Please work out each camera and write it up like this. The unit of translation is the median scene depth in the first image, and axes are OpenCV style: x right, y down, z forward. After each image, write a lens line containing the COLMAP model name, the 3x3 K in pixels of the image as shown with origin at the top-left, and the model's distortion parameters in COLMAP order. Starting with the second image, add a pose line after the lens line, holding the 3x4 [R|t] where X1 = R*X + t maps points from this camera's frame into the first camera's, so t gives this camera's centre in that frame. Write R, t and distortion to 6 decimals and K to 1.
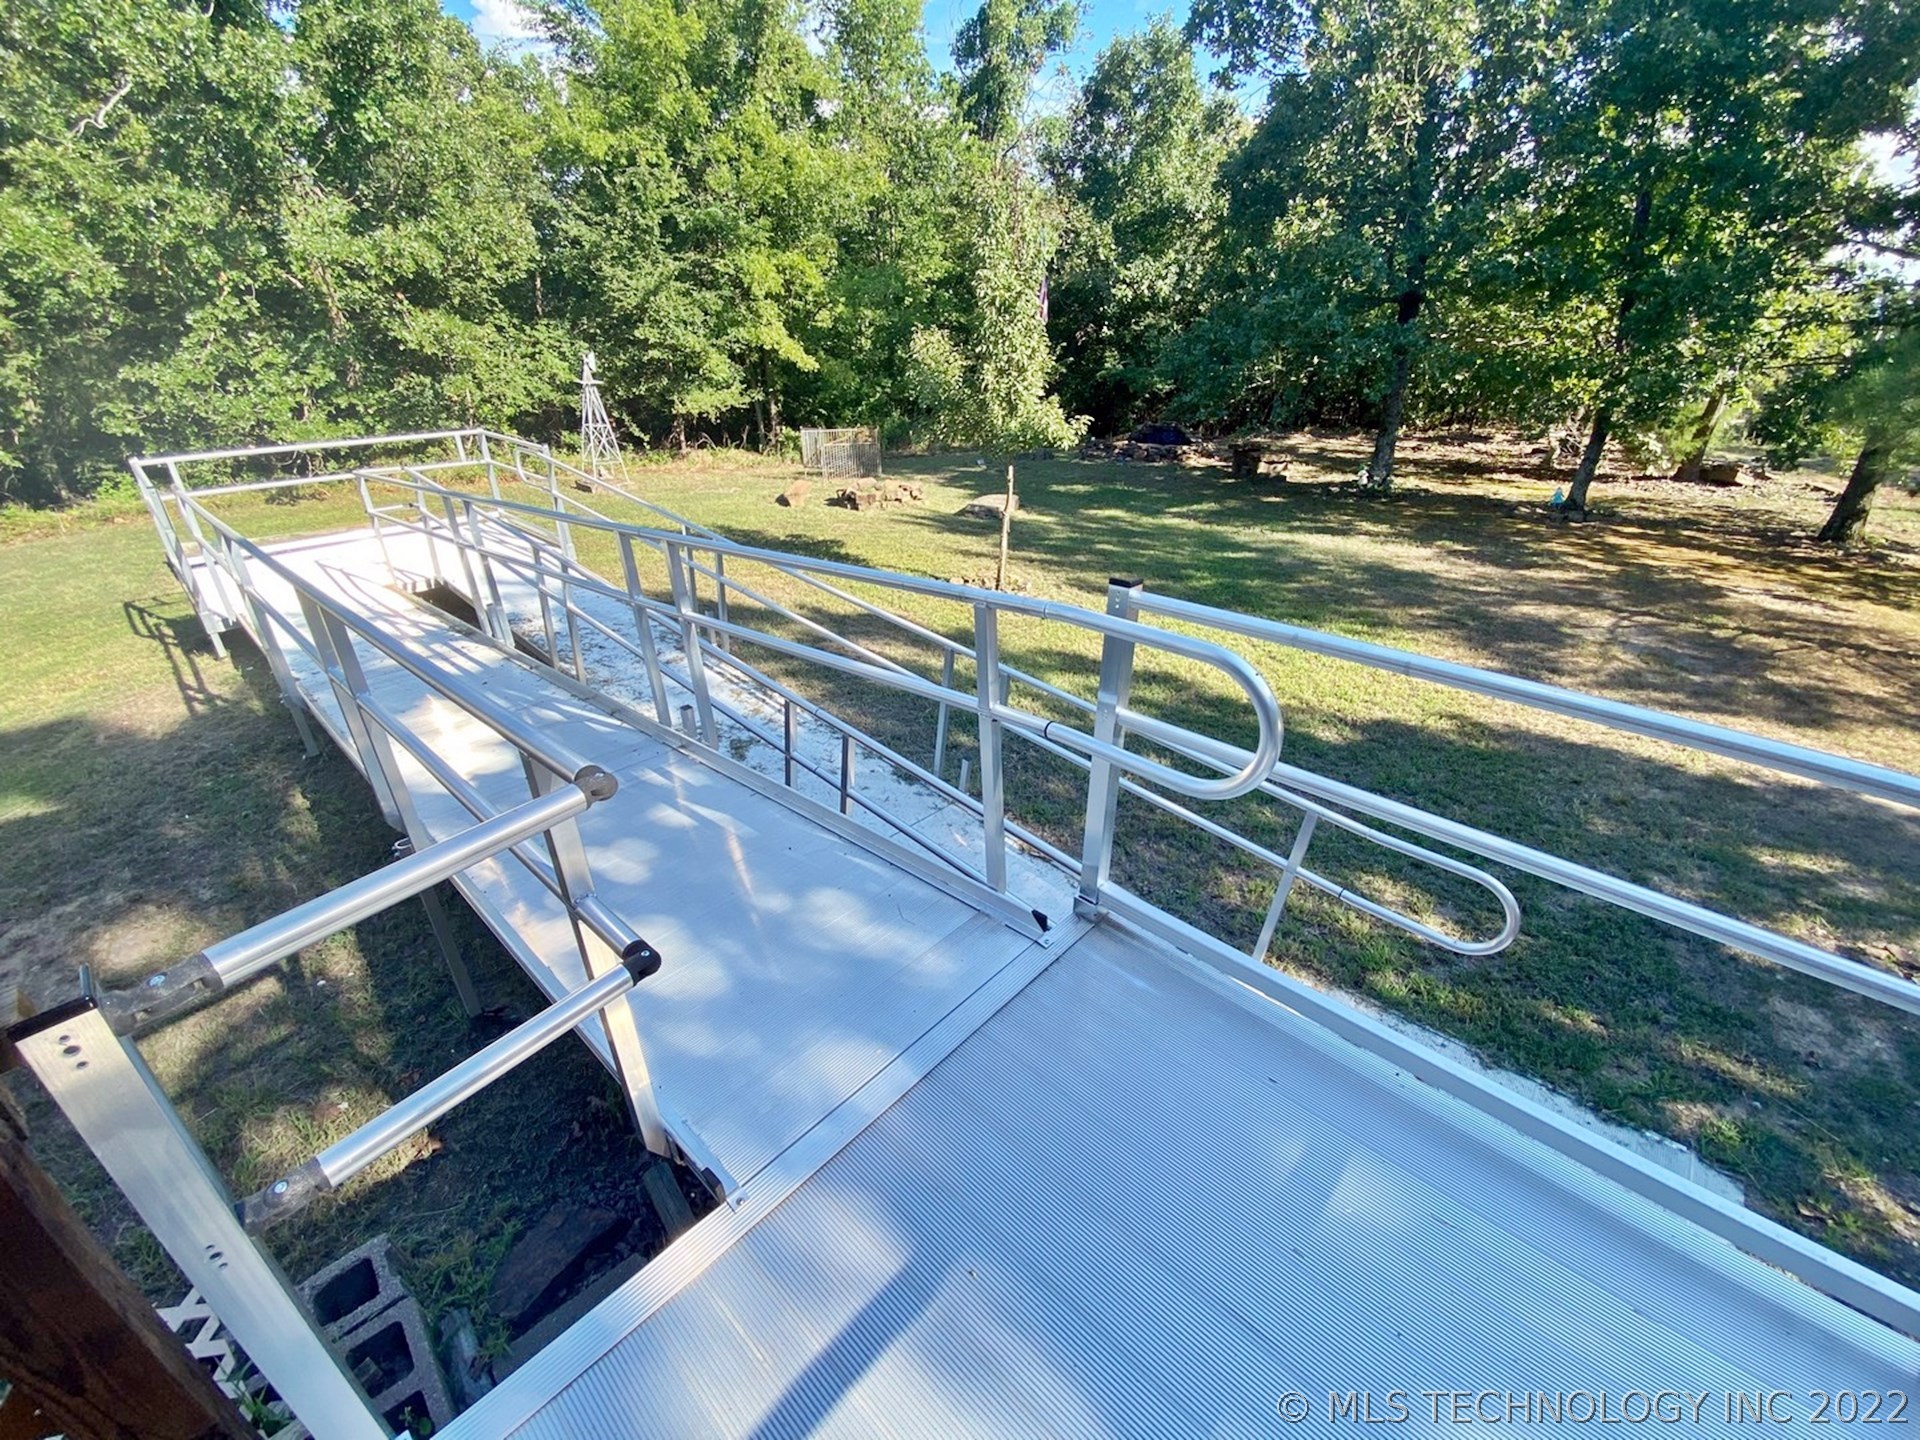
lens RADIAL K [[769.1, 0, 960.0], [0, 769.1, 720.0], [0, 0, 1]] dist [0.025074, -0.020520]
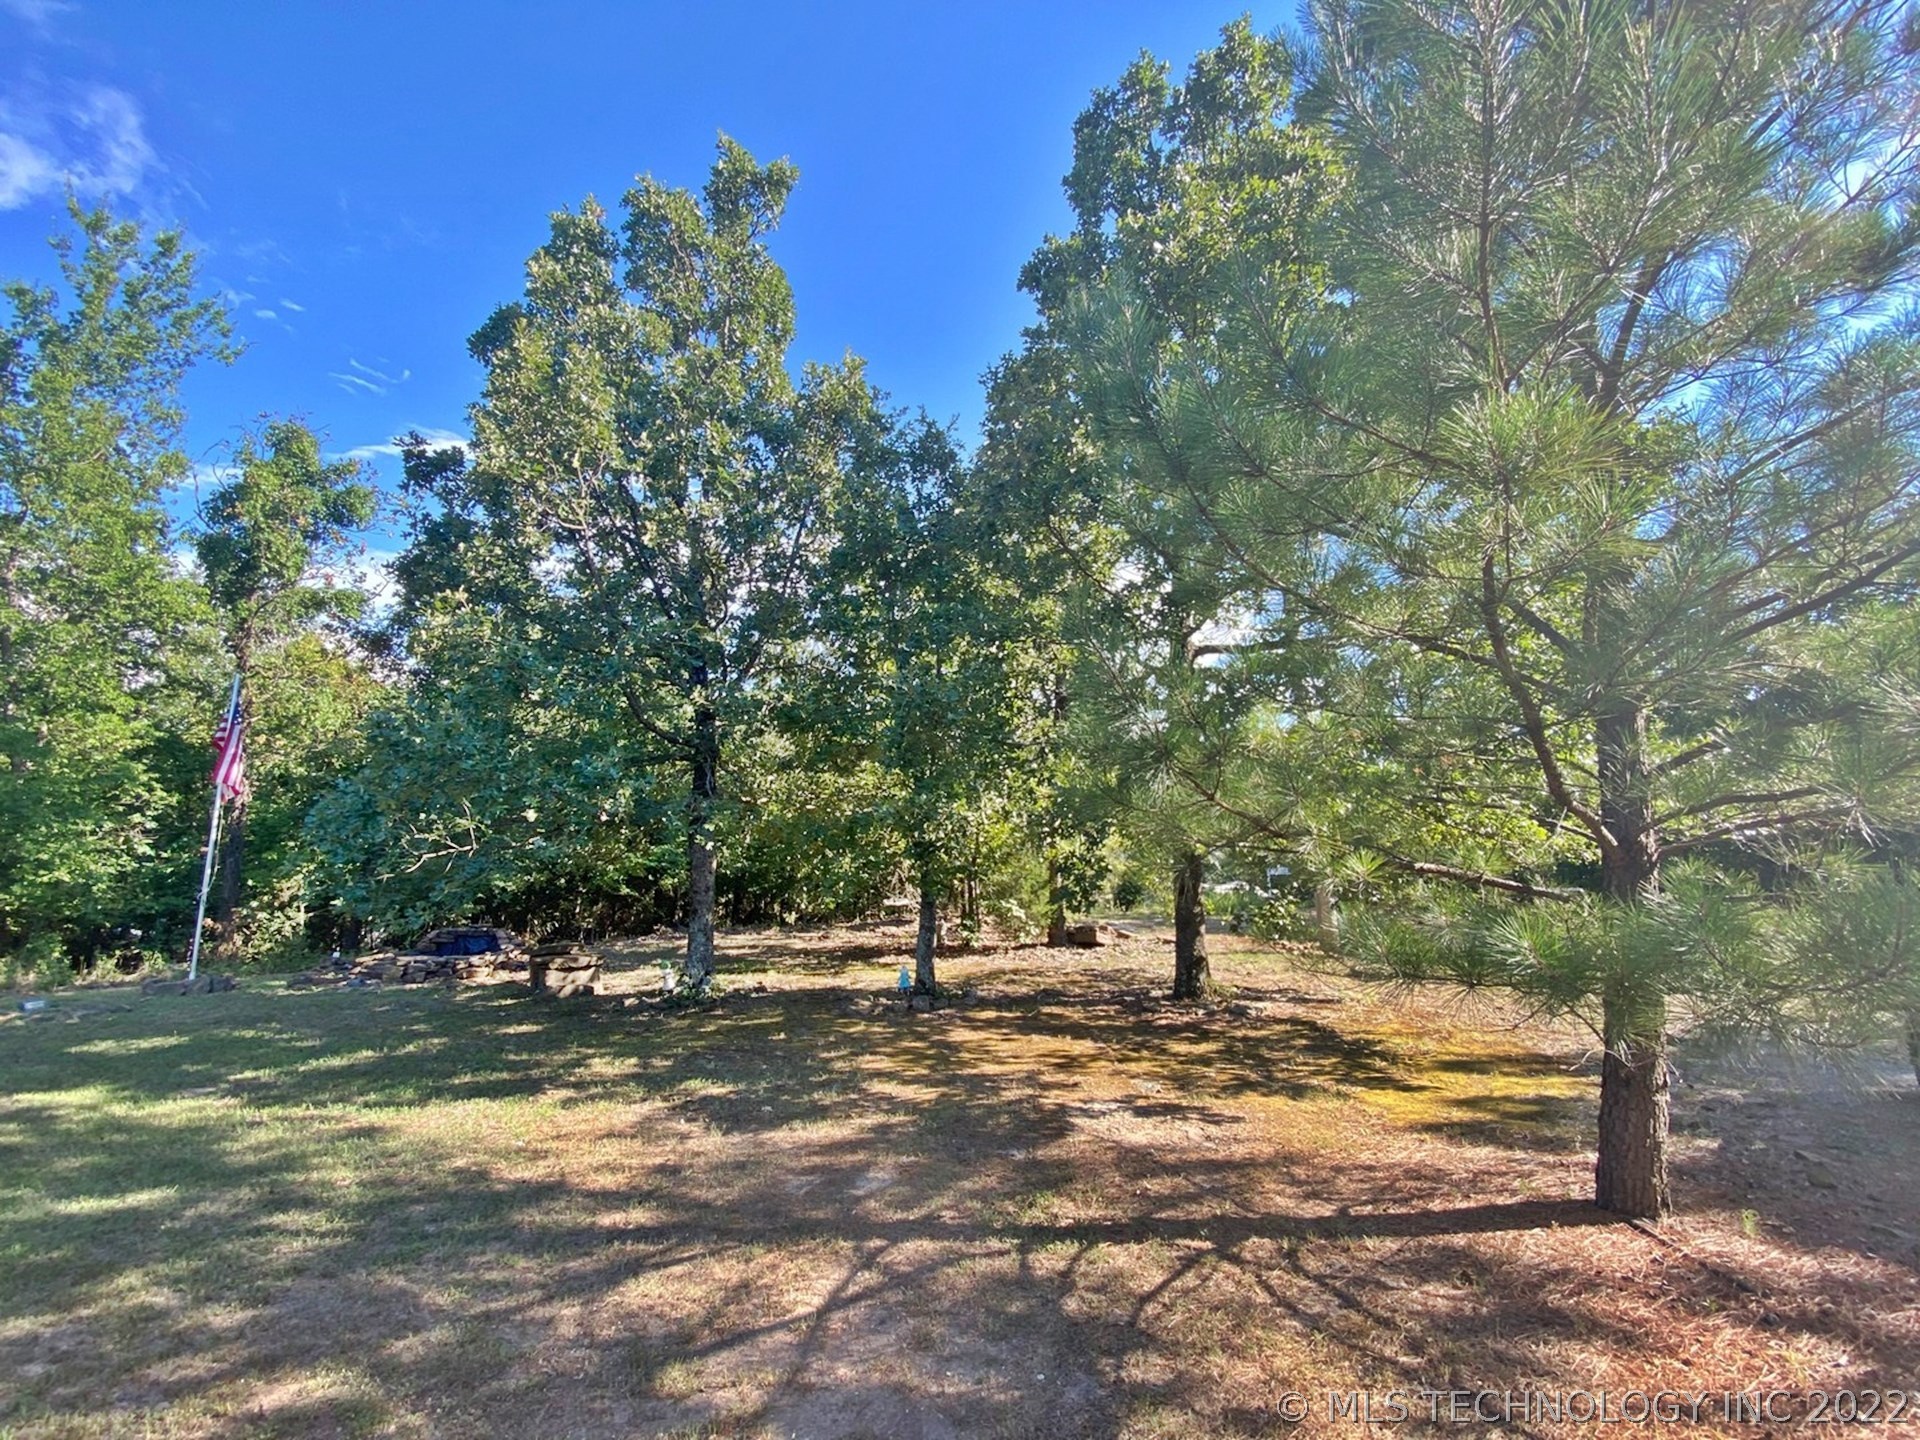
lens RADIAL K [[769.1, 0, 960.0], [0, 769.1, 720.0], [0, 0, 1]] dist [0.025074, -0.020520]
pose [[0.856201, 0.072100, 0.511588, 0.458423], [0.247257, 0.812265, -0.528289, -0.093726], [-0.453635, 0.578815, 0.677634, 0.358942]]
